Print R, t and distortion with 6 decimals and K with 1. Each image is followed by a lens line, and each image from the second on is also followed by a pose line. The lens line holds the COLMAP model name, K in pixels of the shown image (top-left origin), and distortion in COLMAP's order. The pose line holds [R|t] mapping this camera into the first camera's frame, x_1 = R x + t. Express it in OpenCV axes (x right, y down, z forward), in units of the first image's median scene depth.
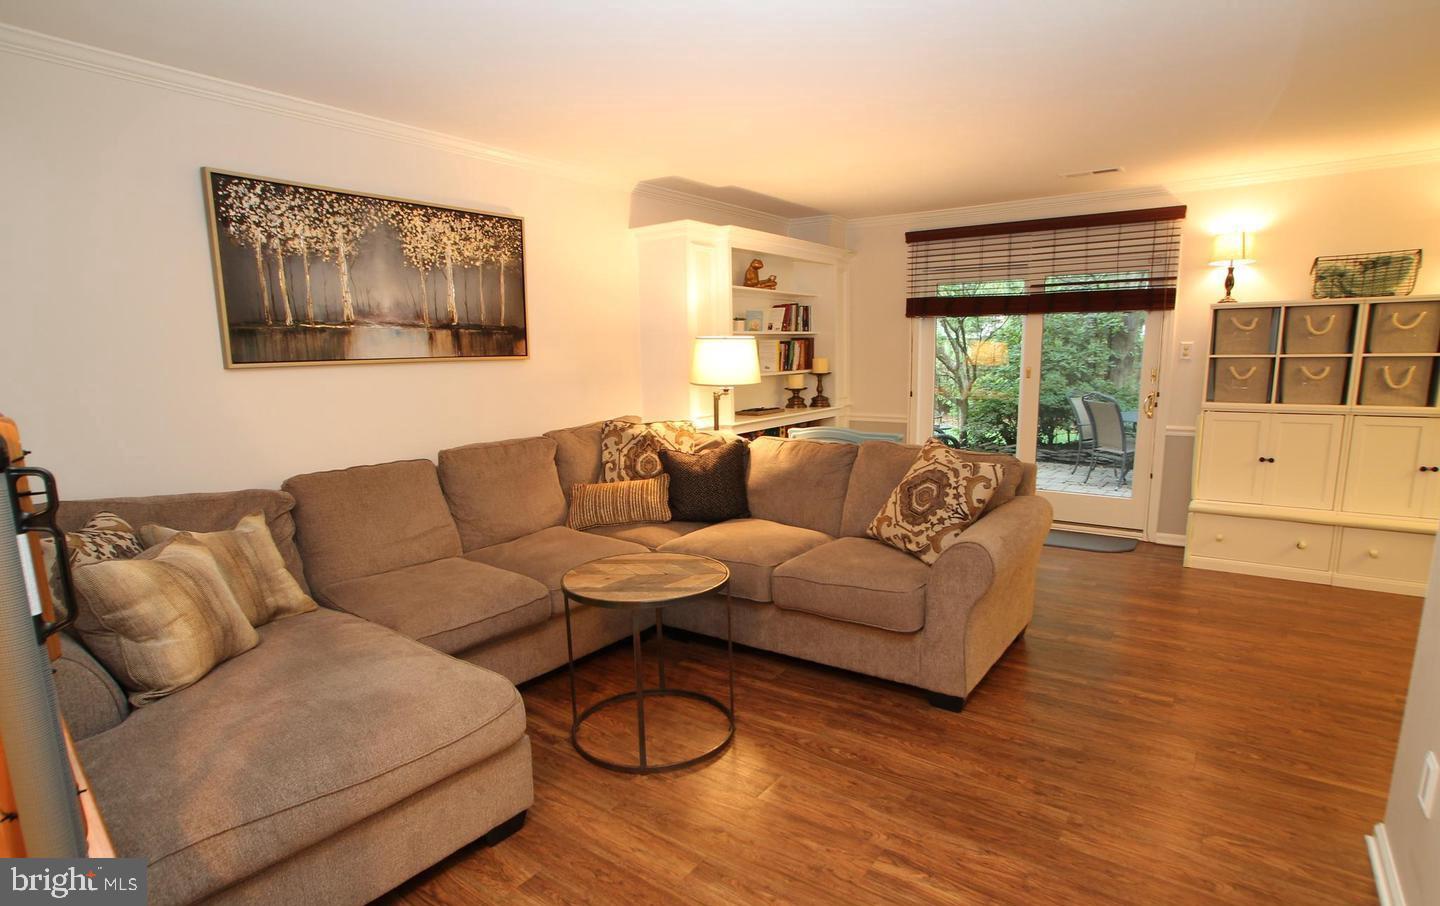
lens RADIAL K [[749.4, 0, 717.0], [0, 749.4, 466.4], [0, 0, 1]] dist [-0.019732, 0.001893]
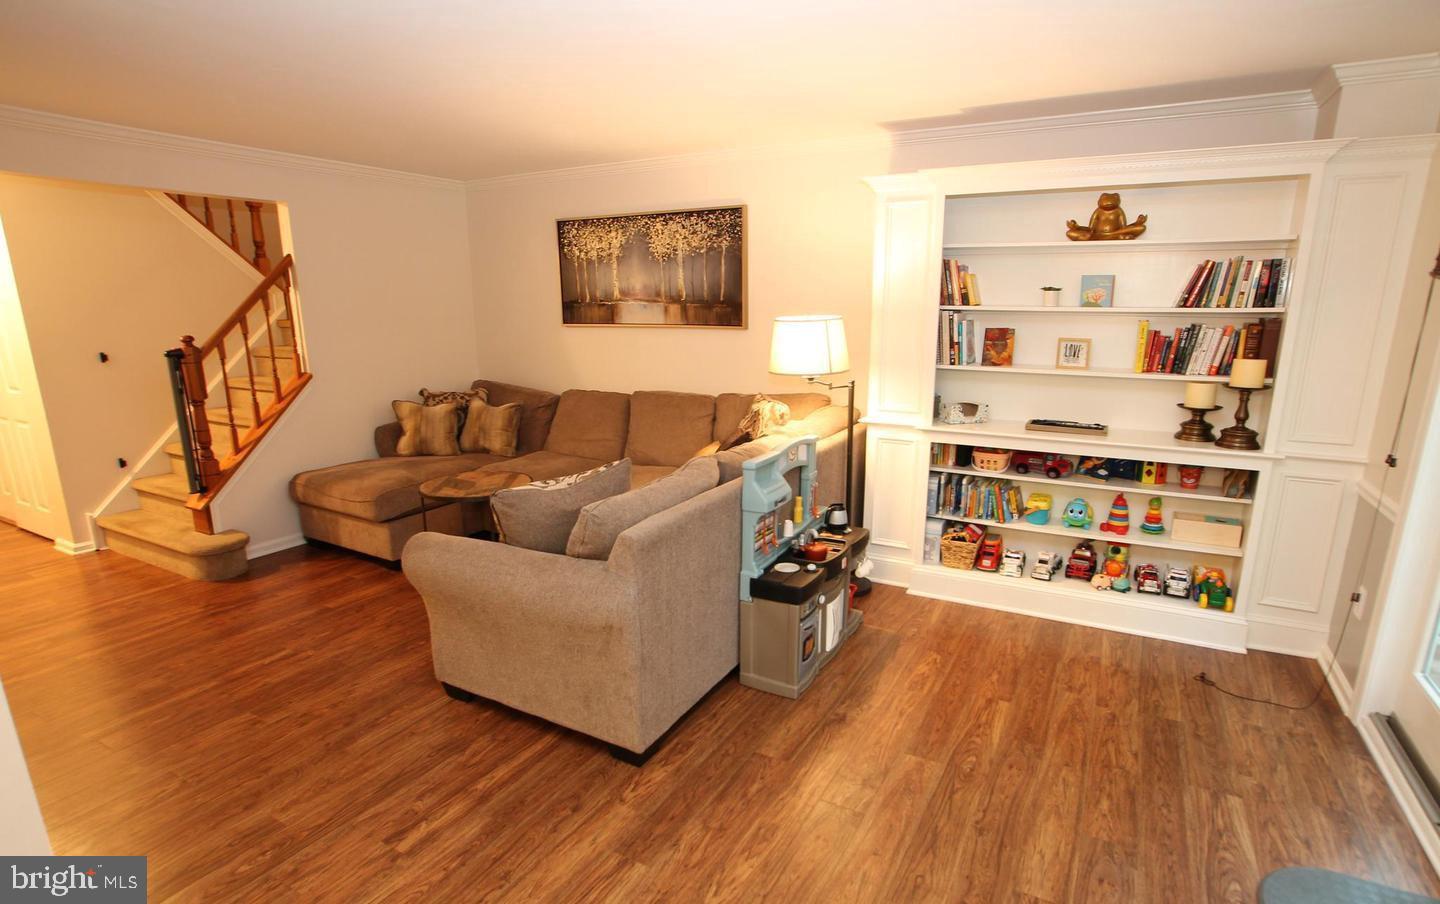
lens RADIAL K [[731.2, 0, 738.8], [0, 731.2, 481.7], [0, 0, 1]] dist [-0.065664, 0.026261]
pose [[0.130583, 0.255320, -0.957998, 1.006638], [-0.156409, 0.959477, 0.234395, -0.204588], [0.979022, 0.119231, 0.165226, 0.948731]]
